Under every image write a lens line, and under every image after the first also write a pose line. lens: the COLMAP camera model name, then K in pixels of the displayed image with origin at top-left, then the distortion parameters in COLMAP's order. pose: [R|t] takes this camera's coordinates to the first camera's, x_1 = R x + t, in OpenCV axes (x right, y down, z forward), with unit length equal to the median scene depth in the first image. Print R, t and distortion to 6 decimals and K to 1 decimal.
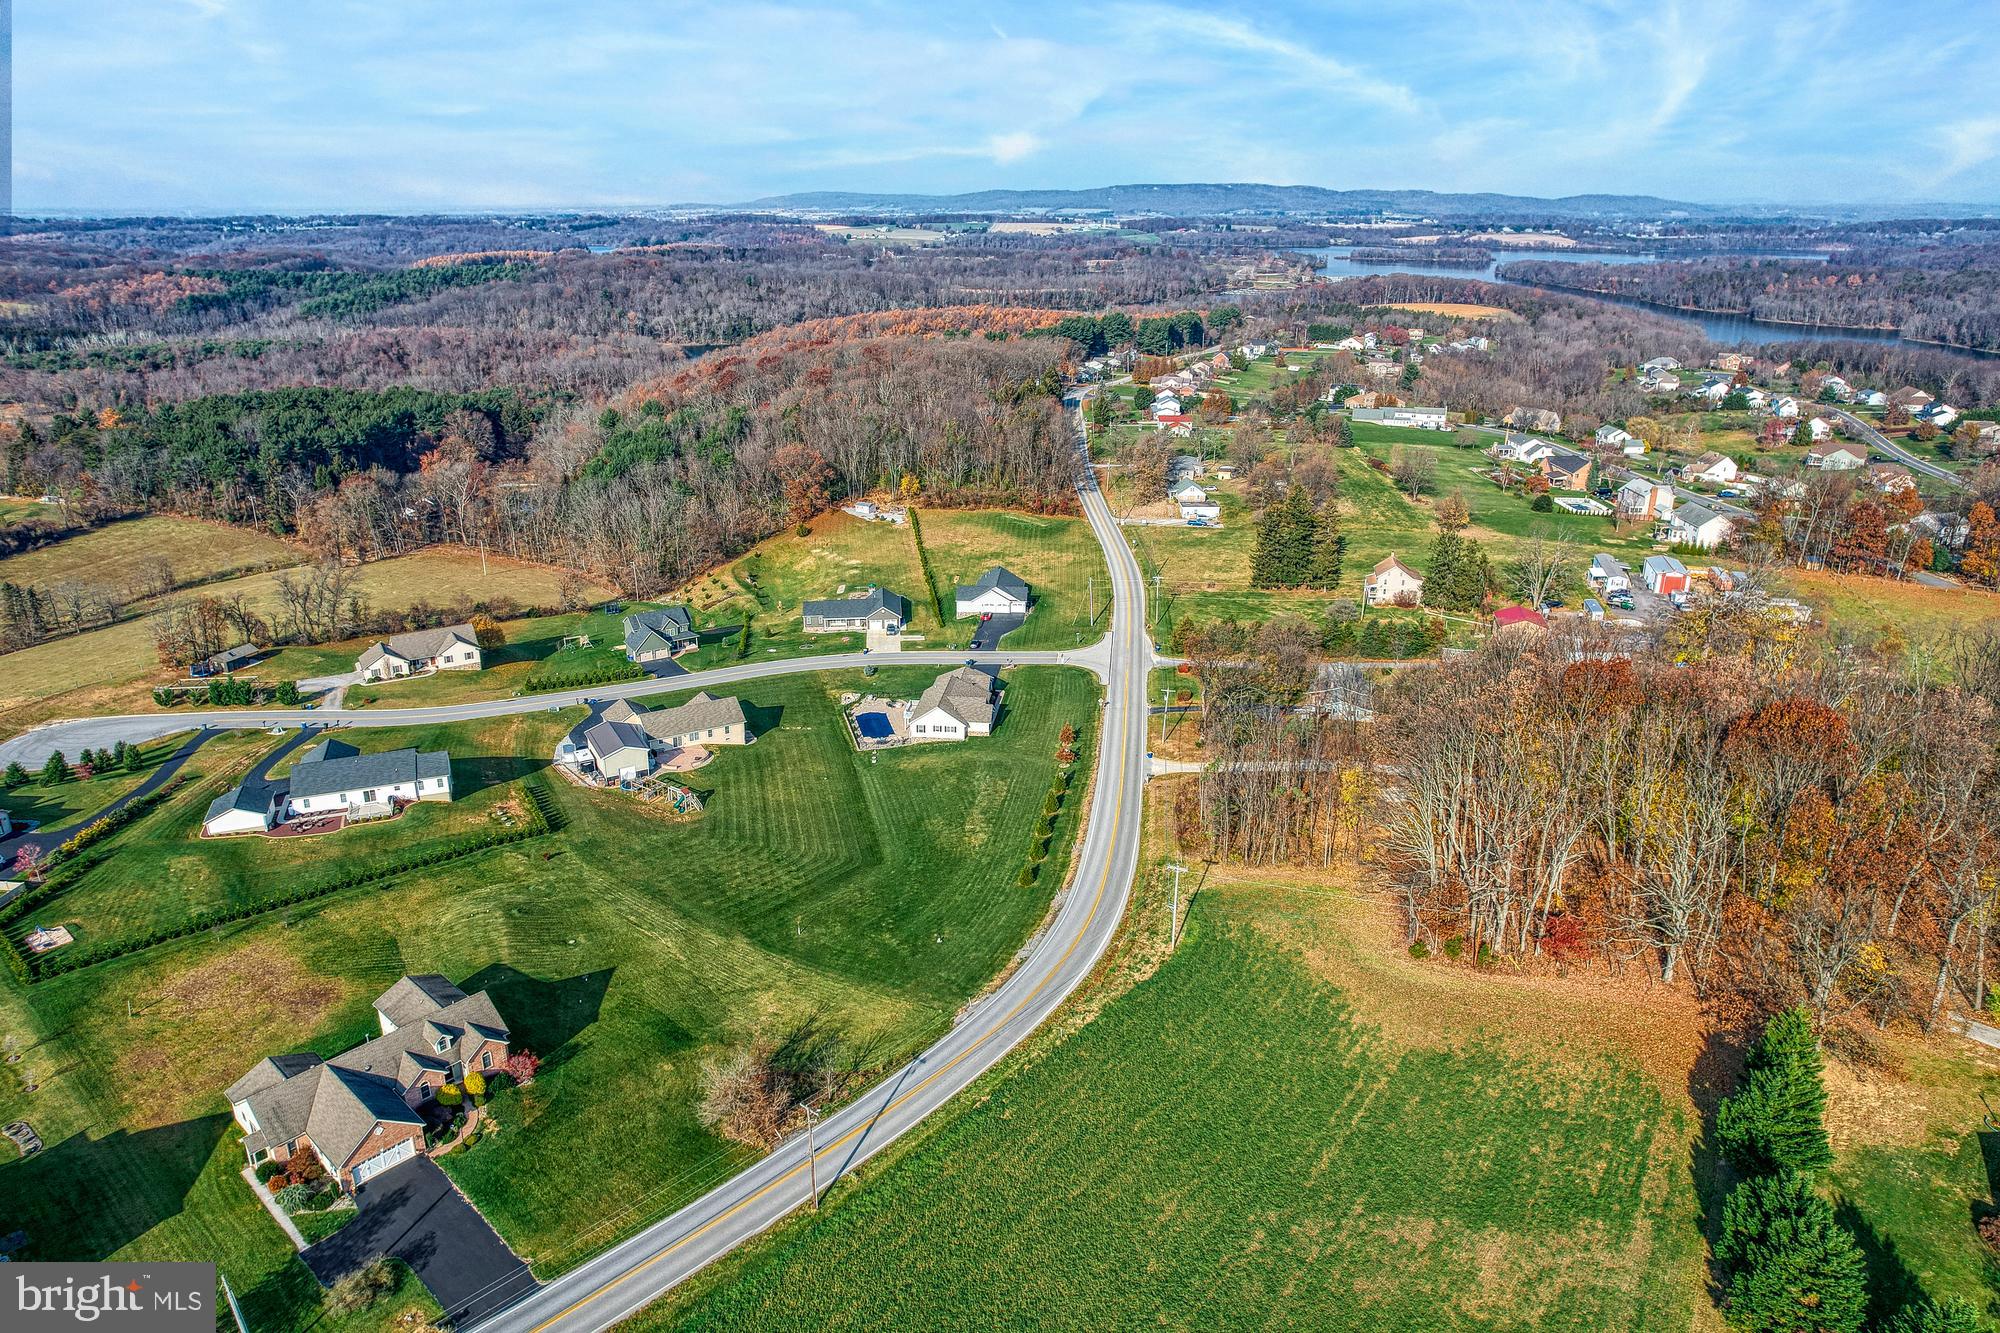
lens RADIAL K [[1301.2, 0, 1033.5], [0, 1301.2, 637.9], [0, 0, 1]] dist [-0.084687, 0.064105]
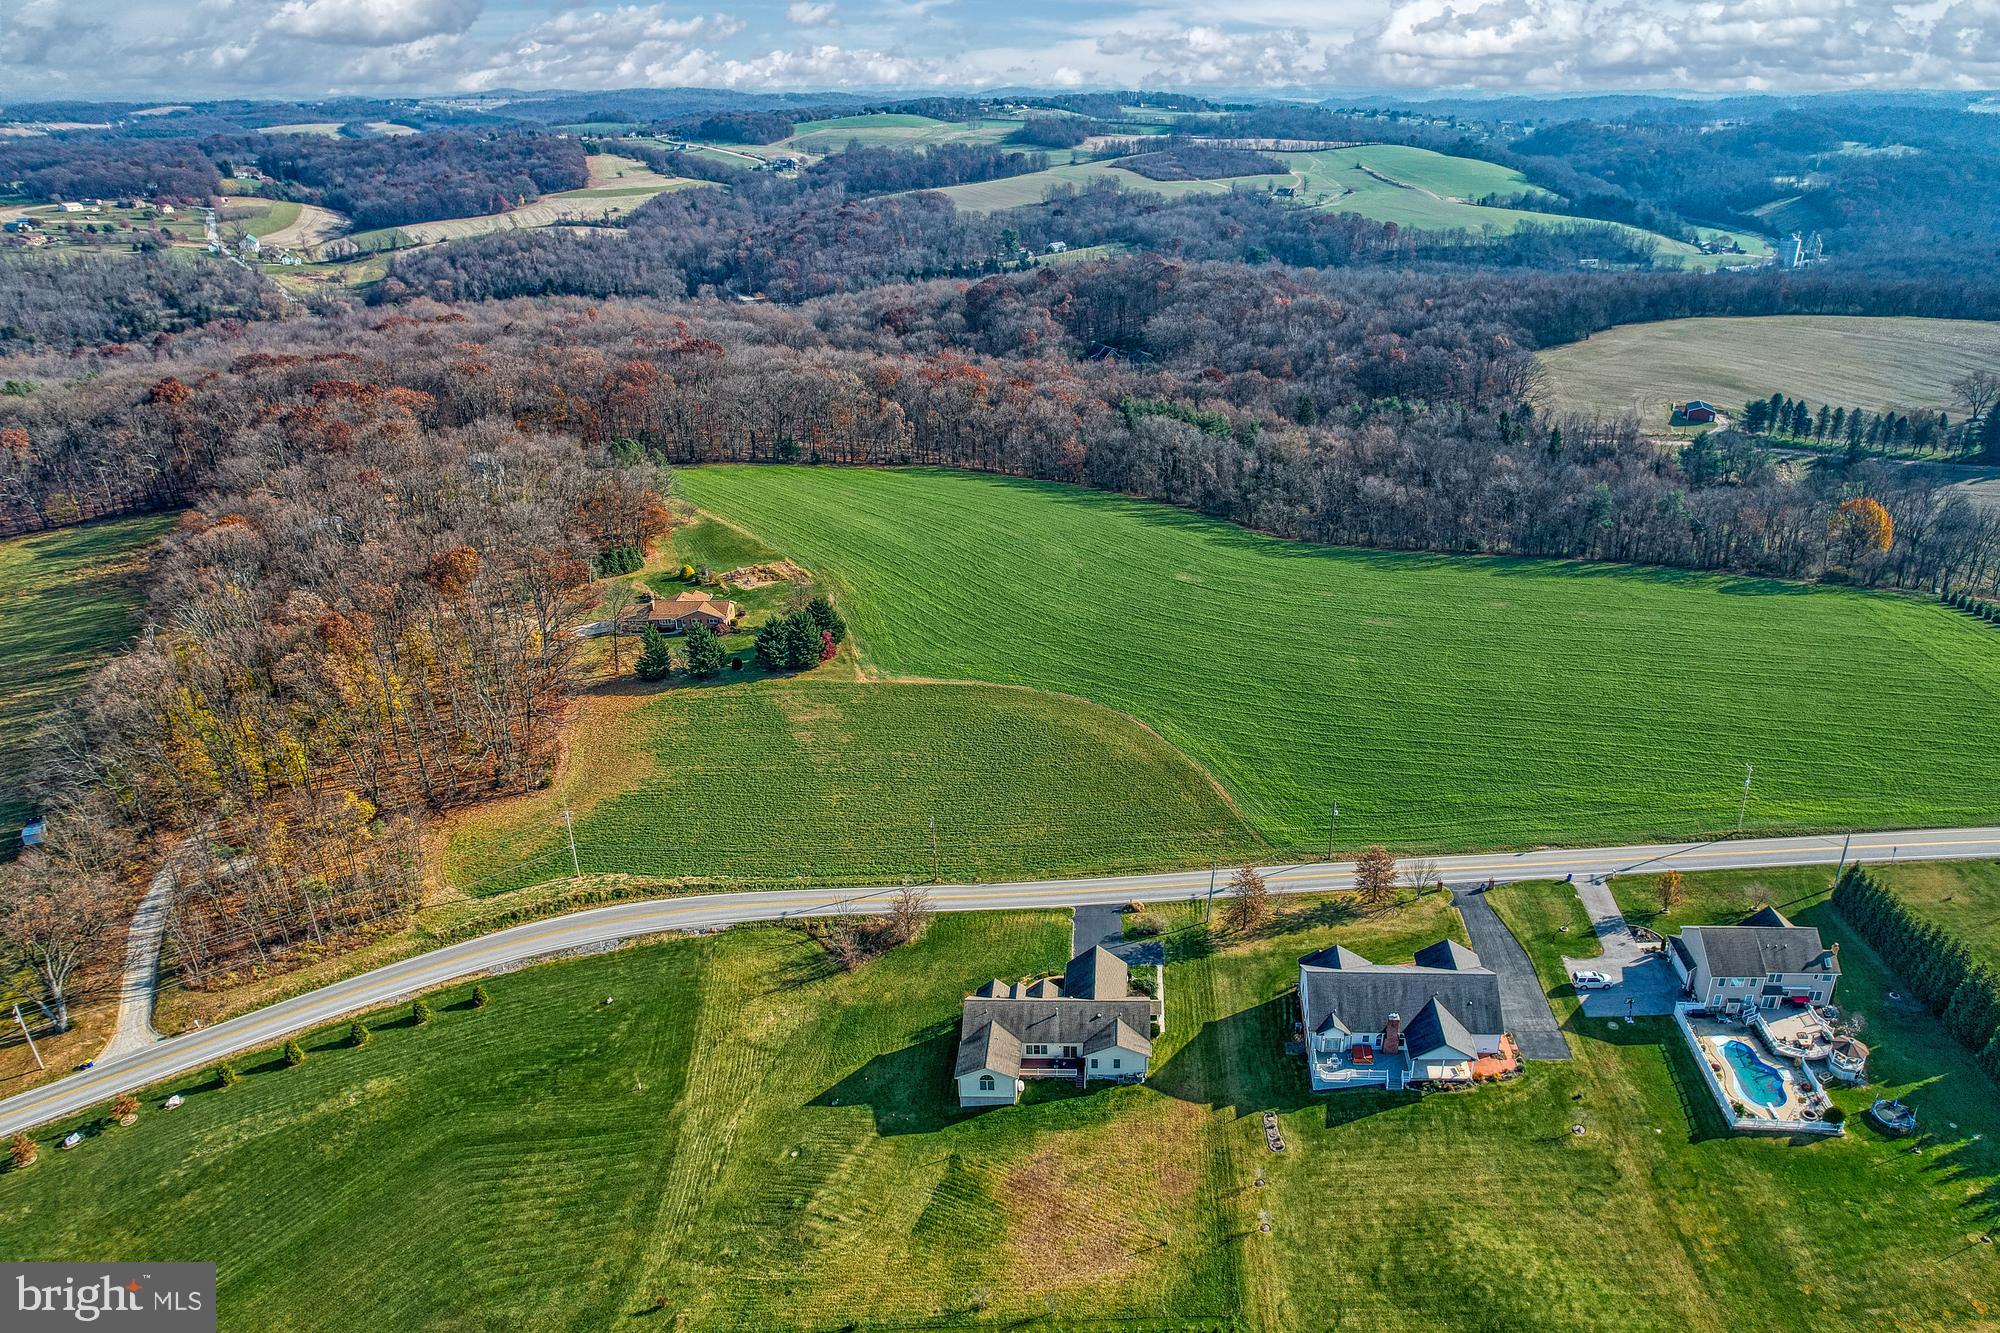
lens RADIAL K [[1337.4, 0, 1127.0], [0, 1337.4, 667.7], [0, 0, 1]] dist [-0.042949, -0.001626]
pose [[-0.655207, -0.311865, 0.688072, -0.899996], [0.242648, 0.775673, 0.582627, -0.459130], [-0.715420, 0.548701, -0.432553, 0.875238]]
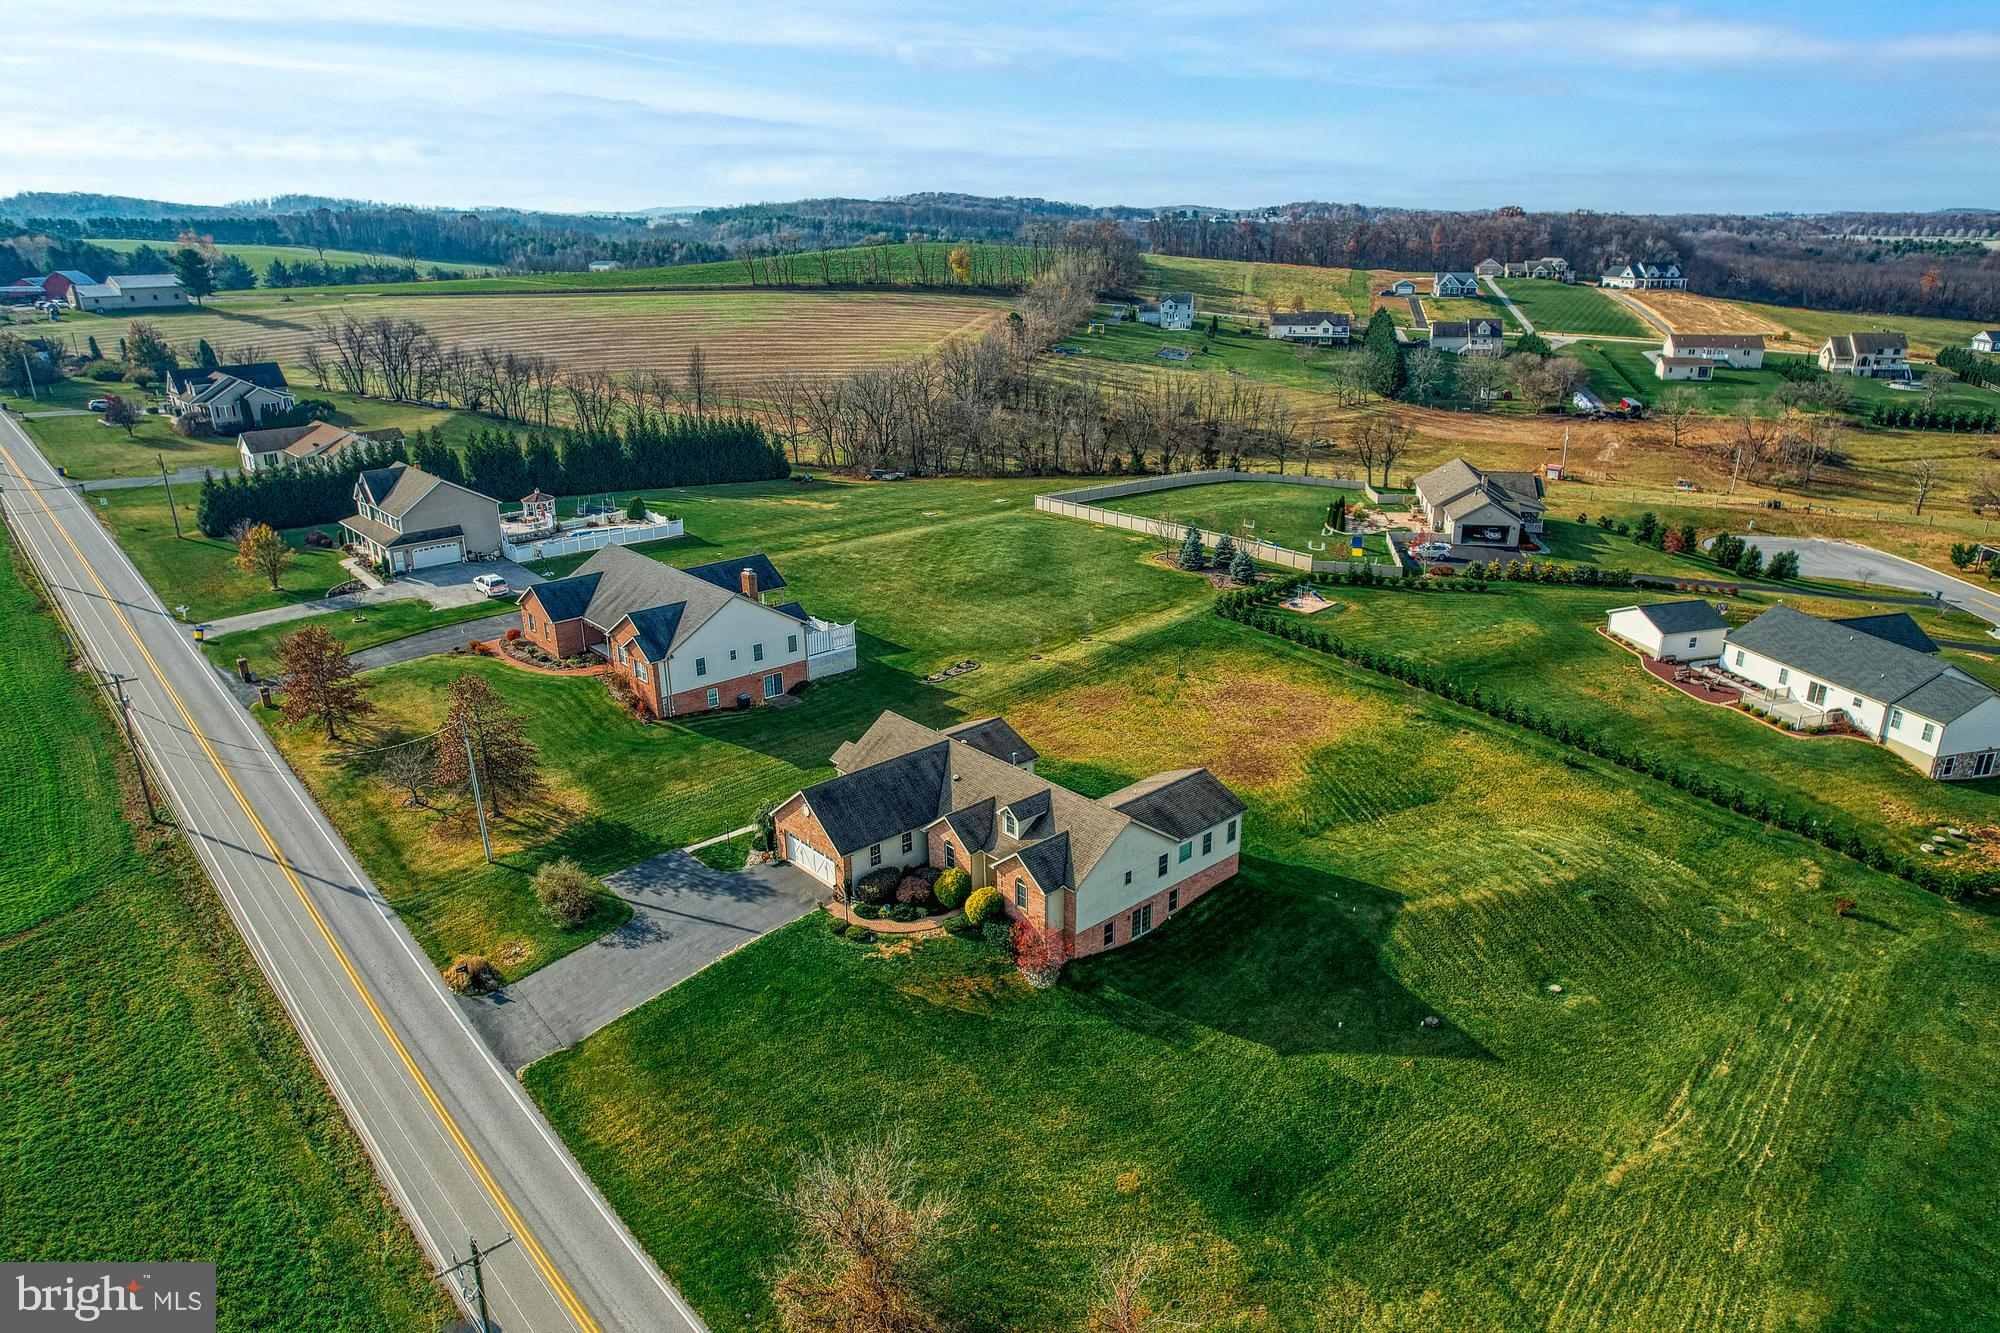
lens RADIAL K [[1289.4, 0, 1003.5], [0, 1289.4, 665.0], [0, 0, 1]] dist [-0.078653, 0.071630]
pose [[-0.125110, 0.330436, -0.935500, 0.050523], [-0.315744, 0.880624, 0.353280, 0.027256], [0.940560, 0.339578, -0.005842, 0.644138]]
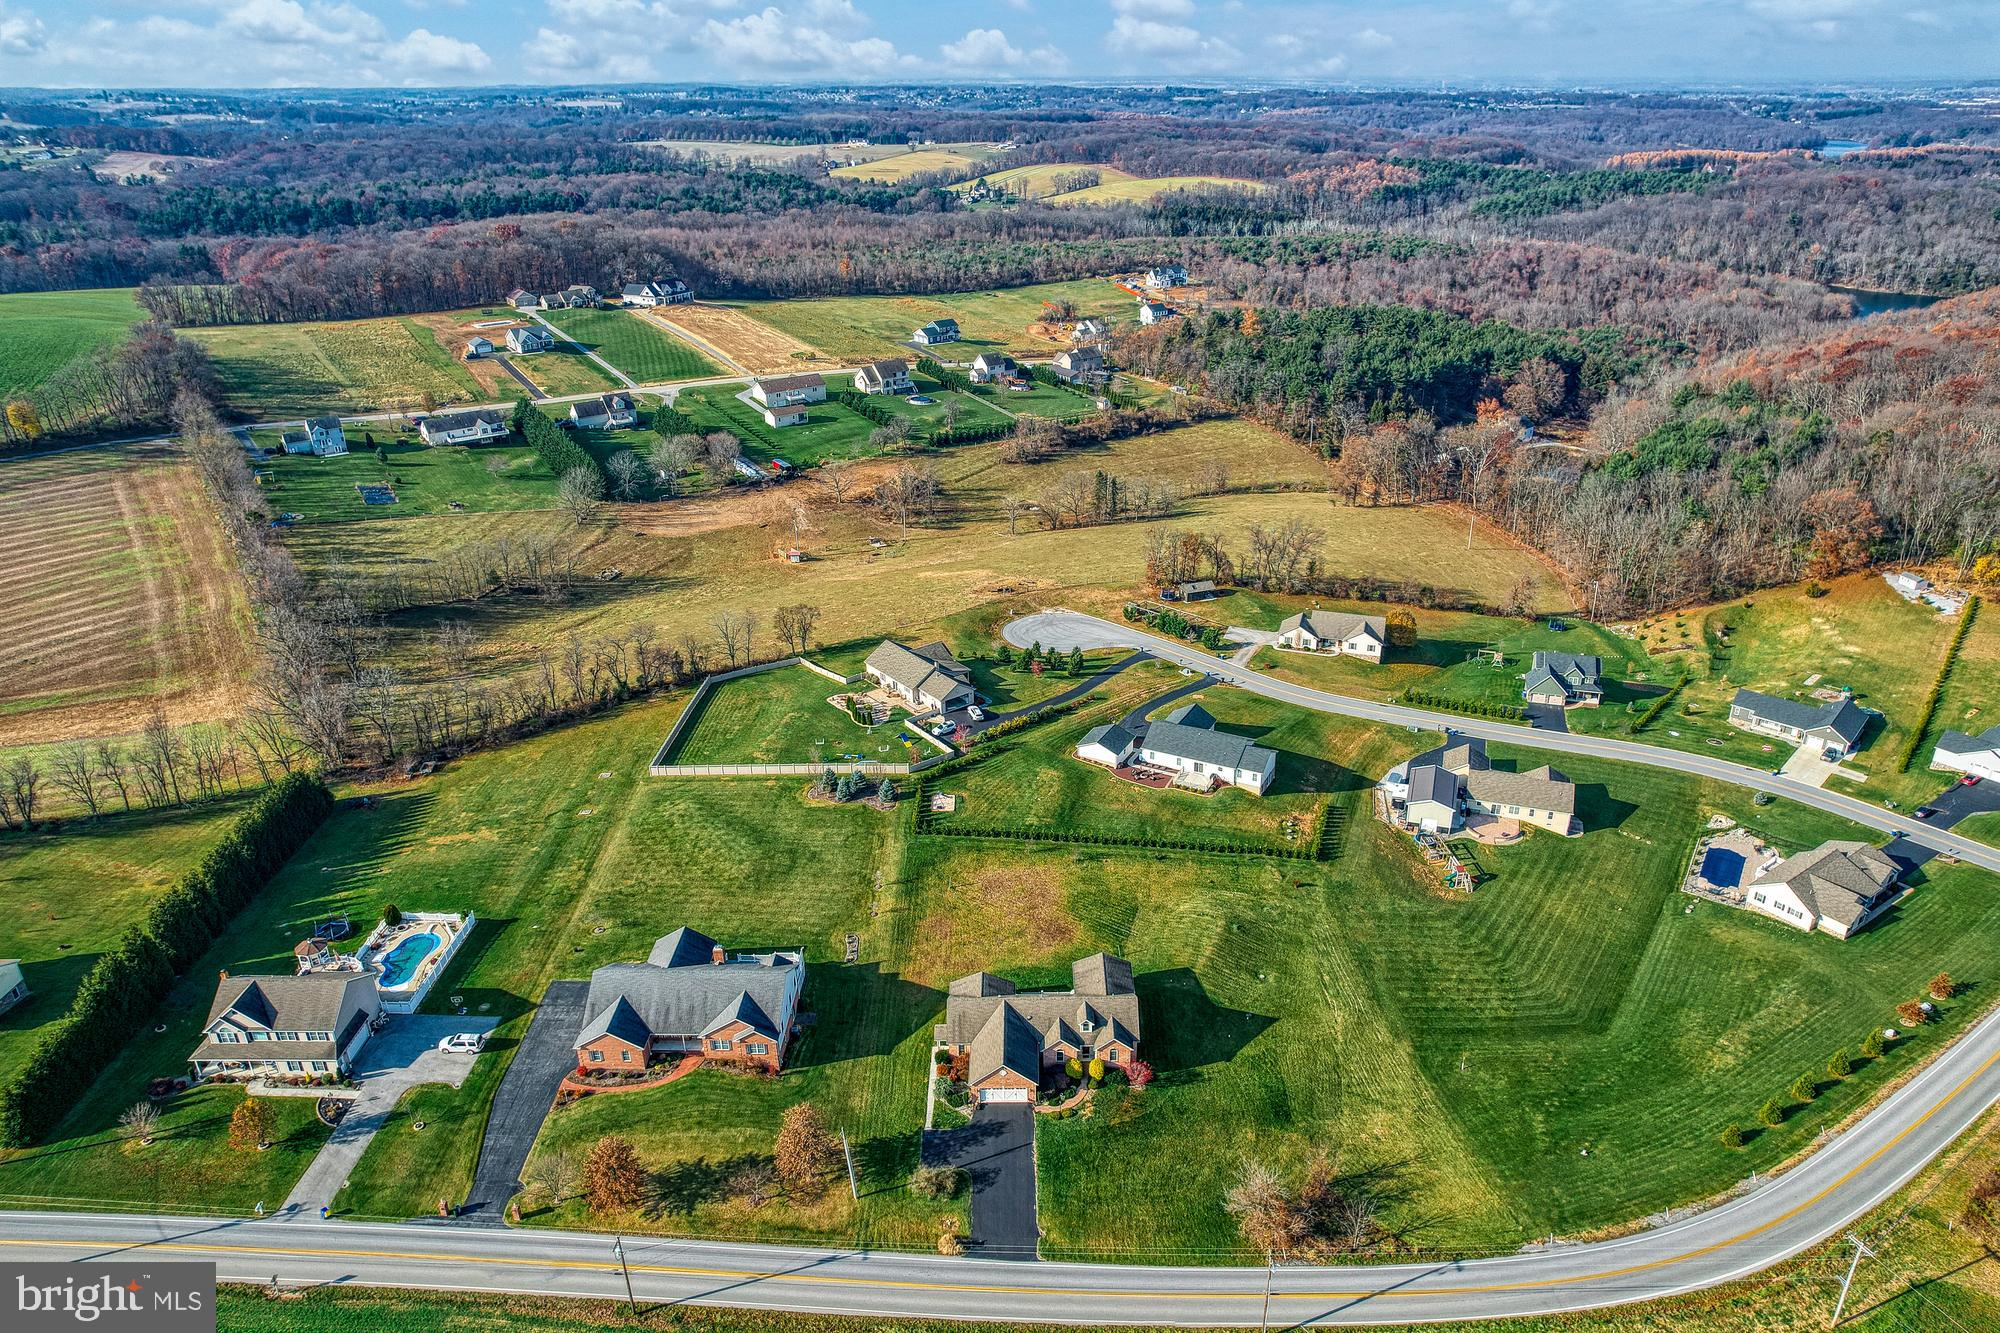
lens RADIAL K [[1333.6, 0, 1031.3], [0, 1333.6, 670.1], [0, 0, 1]] dist [-0.079949, 0.082076]
pose [[0.662190, 0.308276, -0.682986, 0.170902], [-0.238333, 0.950771, 0.198068, -0.159224], [0.710423, 0.031619, 0.703064, 0.043257]]
